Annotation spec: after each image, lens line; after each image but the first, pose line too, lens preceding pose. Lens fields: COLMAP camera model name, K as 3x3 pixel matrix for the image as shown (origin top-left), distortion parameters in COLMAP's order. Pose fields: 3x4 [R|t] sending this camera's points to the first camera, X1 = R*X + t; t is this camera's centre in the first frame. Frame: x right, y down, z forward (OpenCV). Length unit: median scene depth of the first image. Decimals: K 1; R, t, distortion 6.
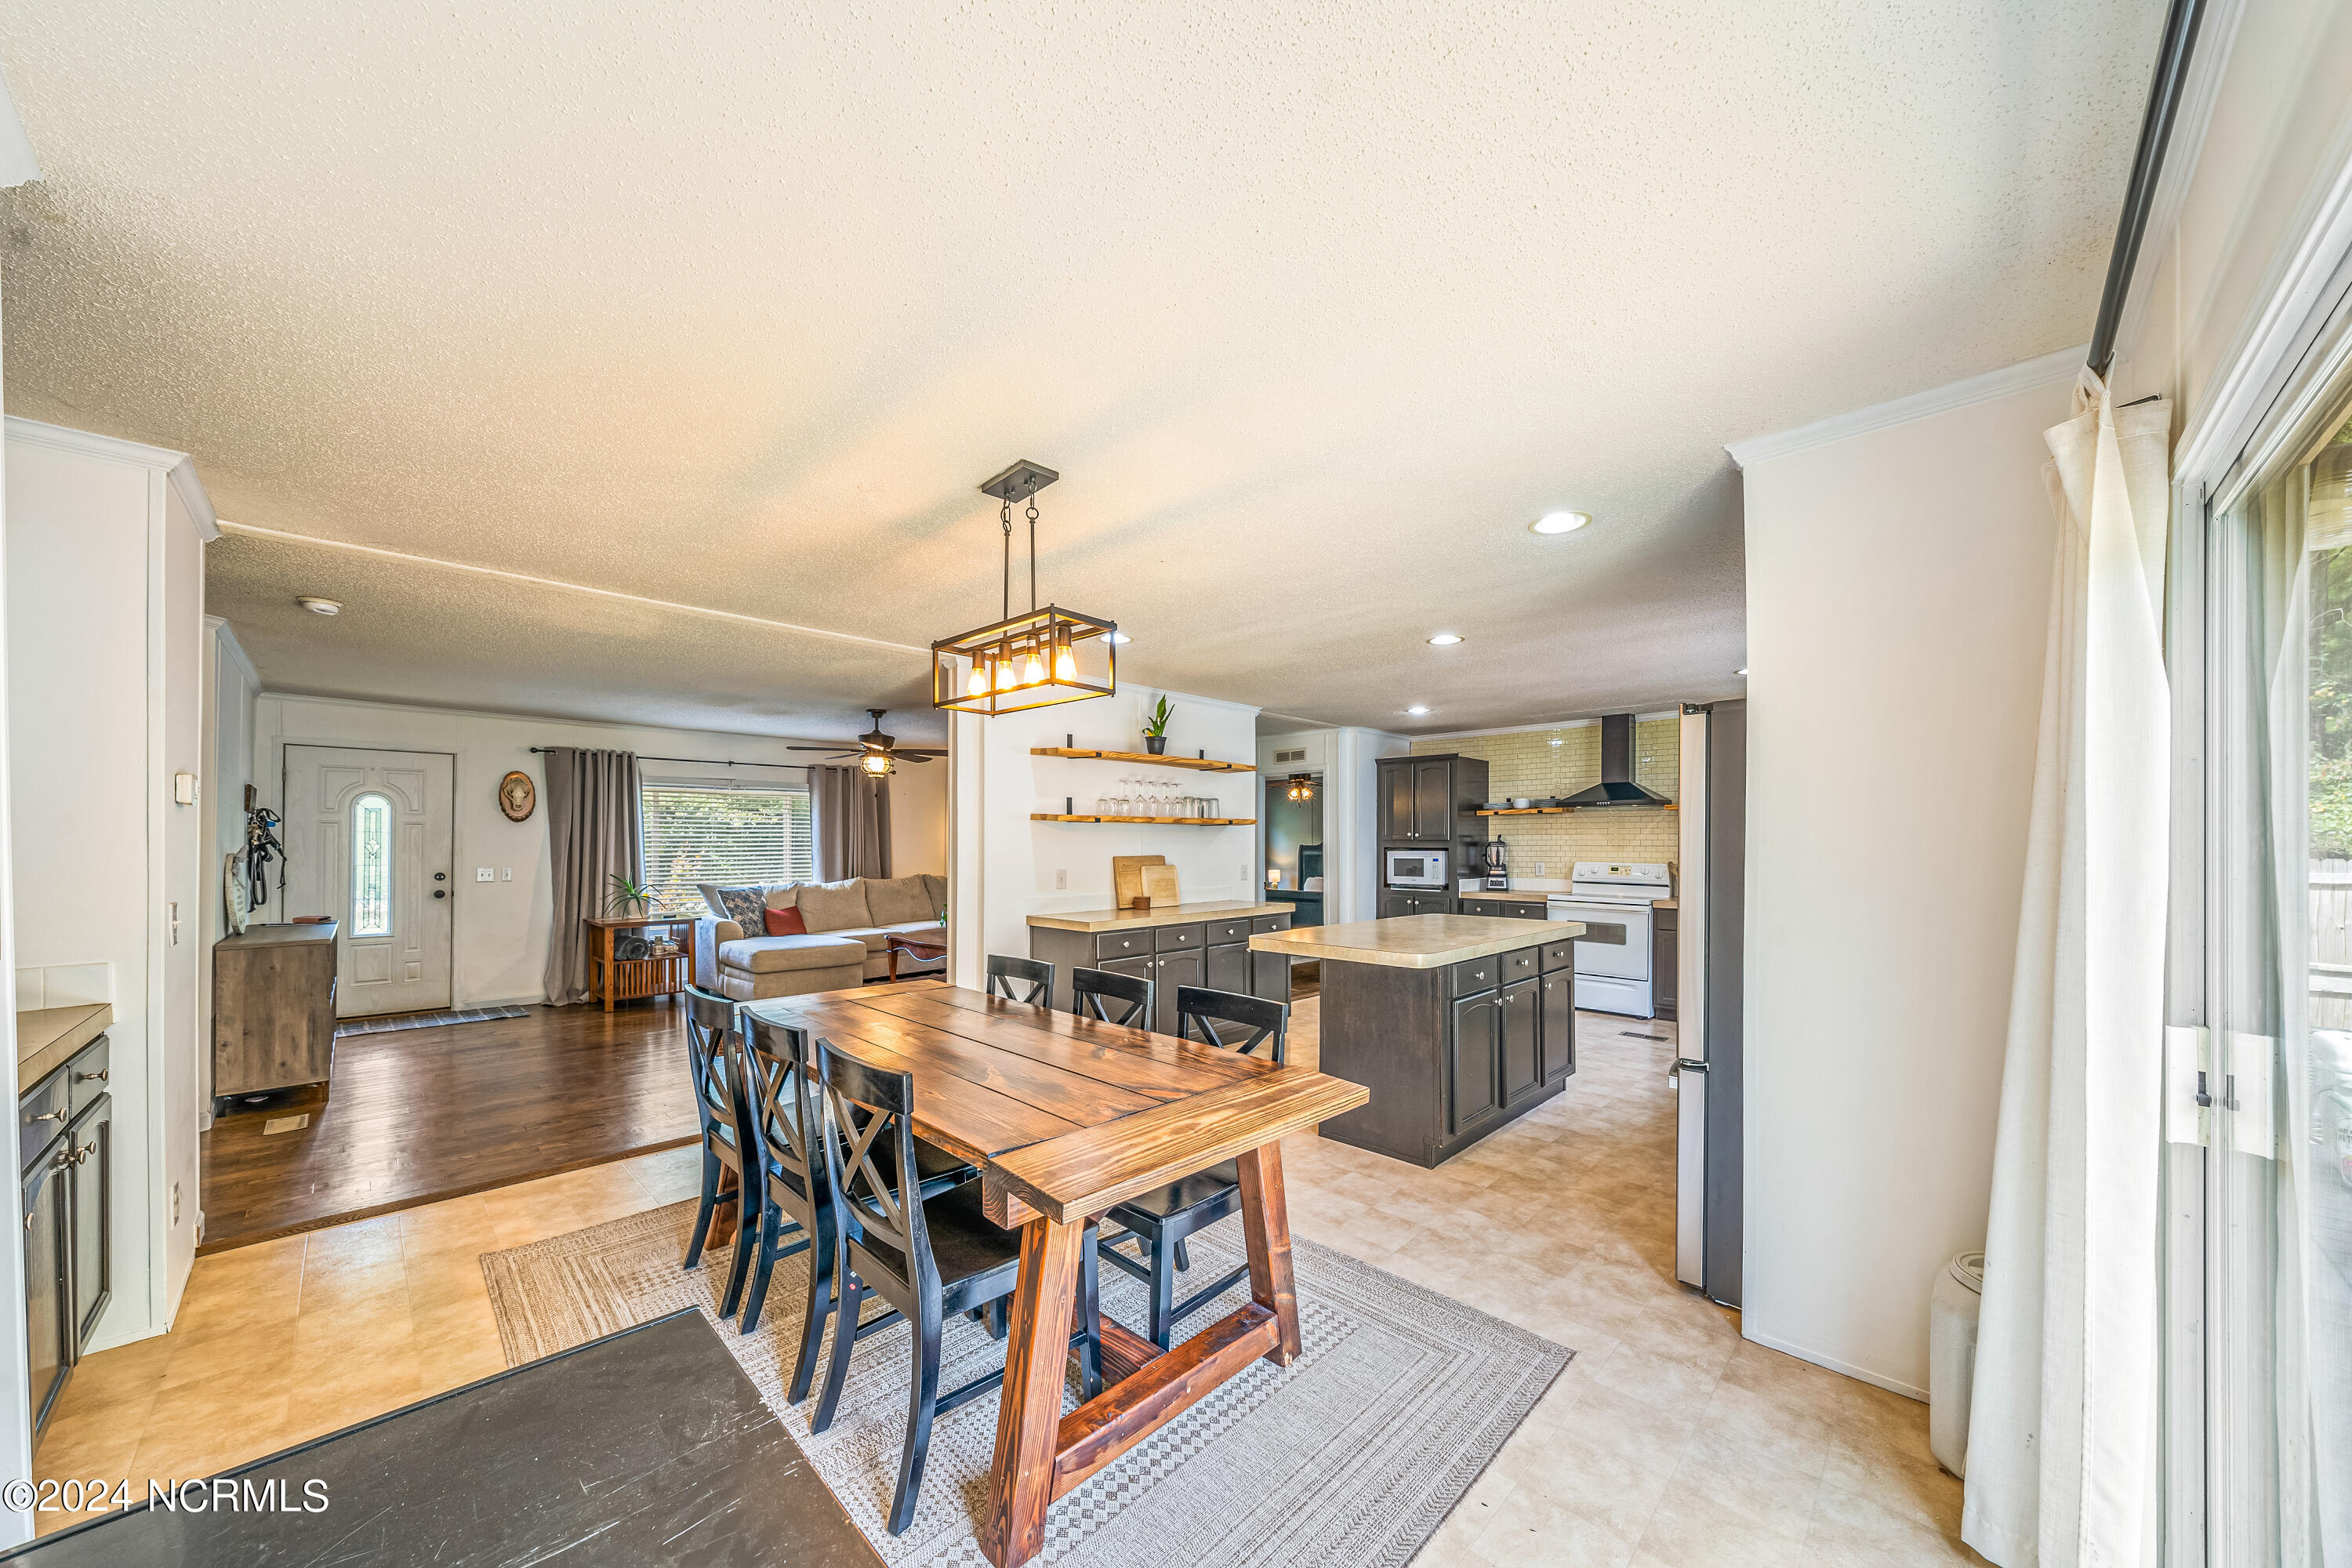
lens RADIAL K [[816.9, 0, 1178.5], [0, 816.9, 840.6], [0, 0, 1]] dist [-0.000395, -0.000062]
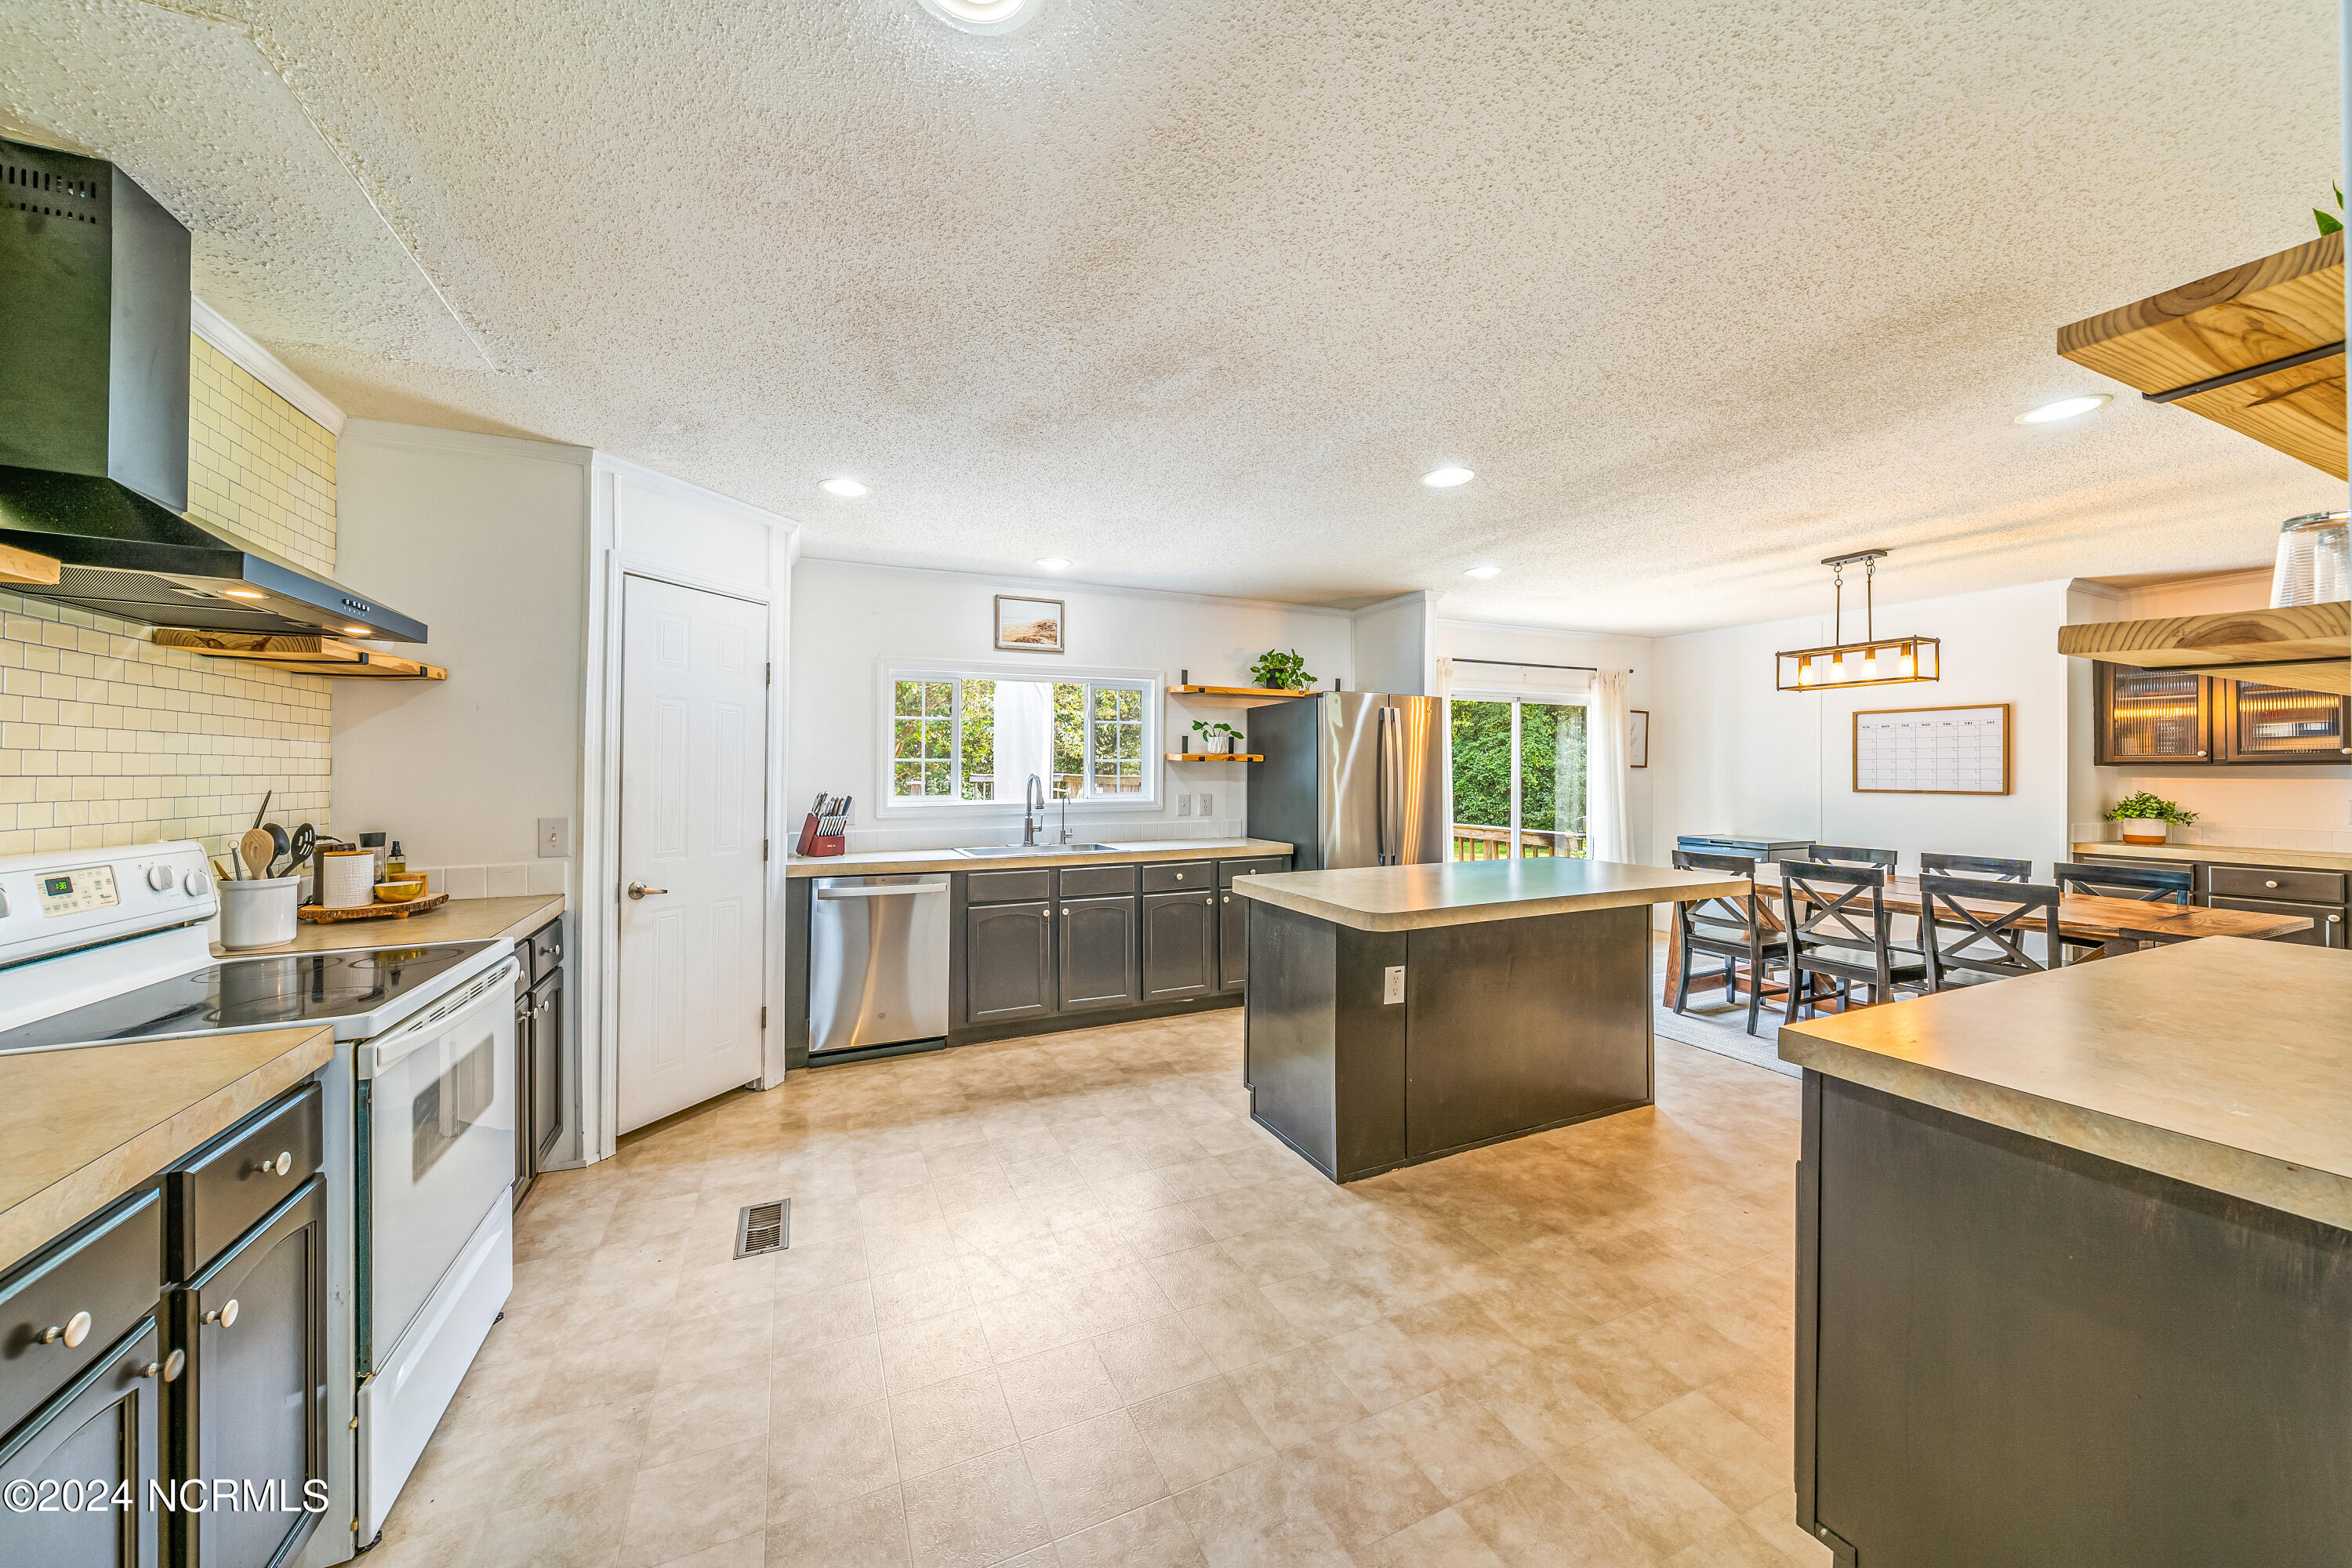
lens RADIAL K [[818.4, 0, 1165.6], [0, 818.4, 763.6], [0, 0, 1]] dist [-0.001359, -0.000227]
pose [[-0.933433, 0.003124, 0.358738, 0.220504], [-0.000699, 0.999944, -0.010525, 0.006055], [-0.358750, -0.010075, -0.933379, 1.288415]]
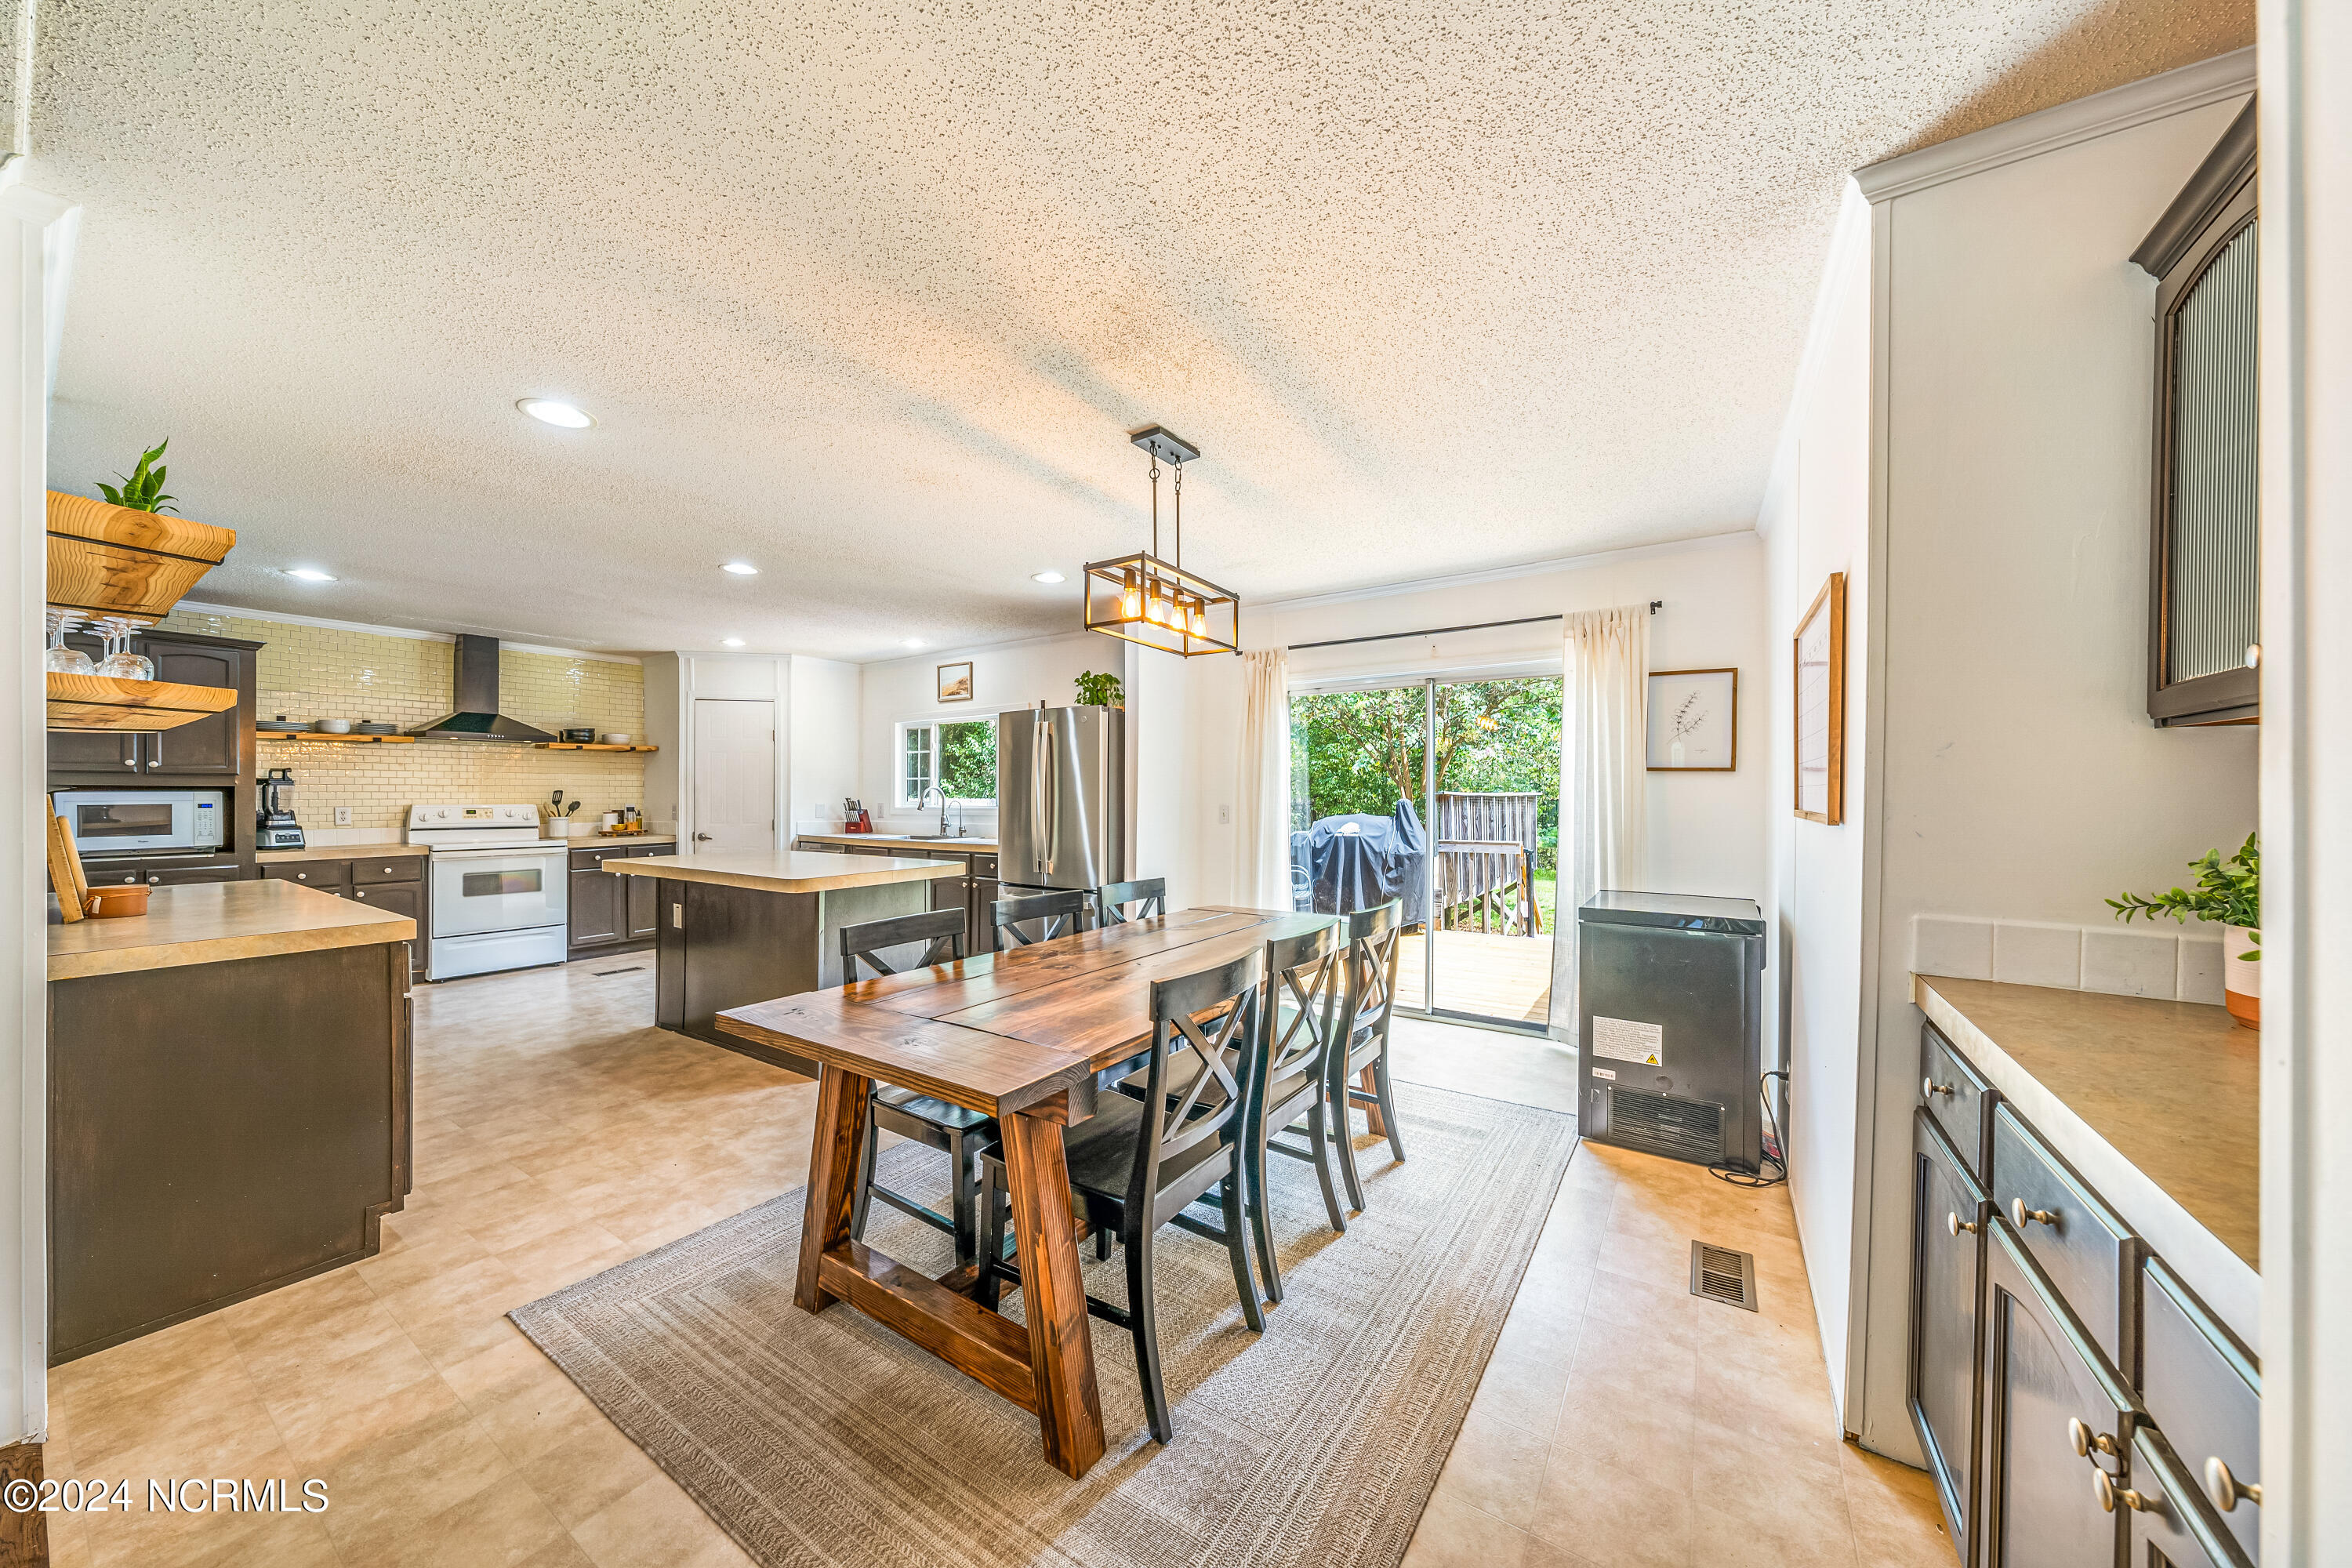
lens RADIAL K [[805.0, 0, 1177.4], [0, 805.0, 792.3], [0, 0, 1]] dist [-0.001078, -0.000166]
pose [[-0.188221, 0.002298, 0.982124, -0.534068], [-0.001363, 0.999996, -0.002601, 0.017954], [-0.982126, -0.001829, -0.188217, 0.493272]]
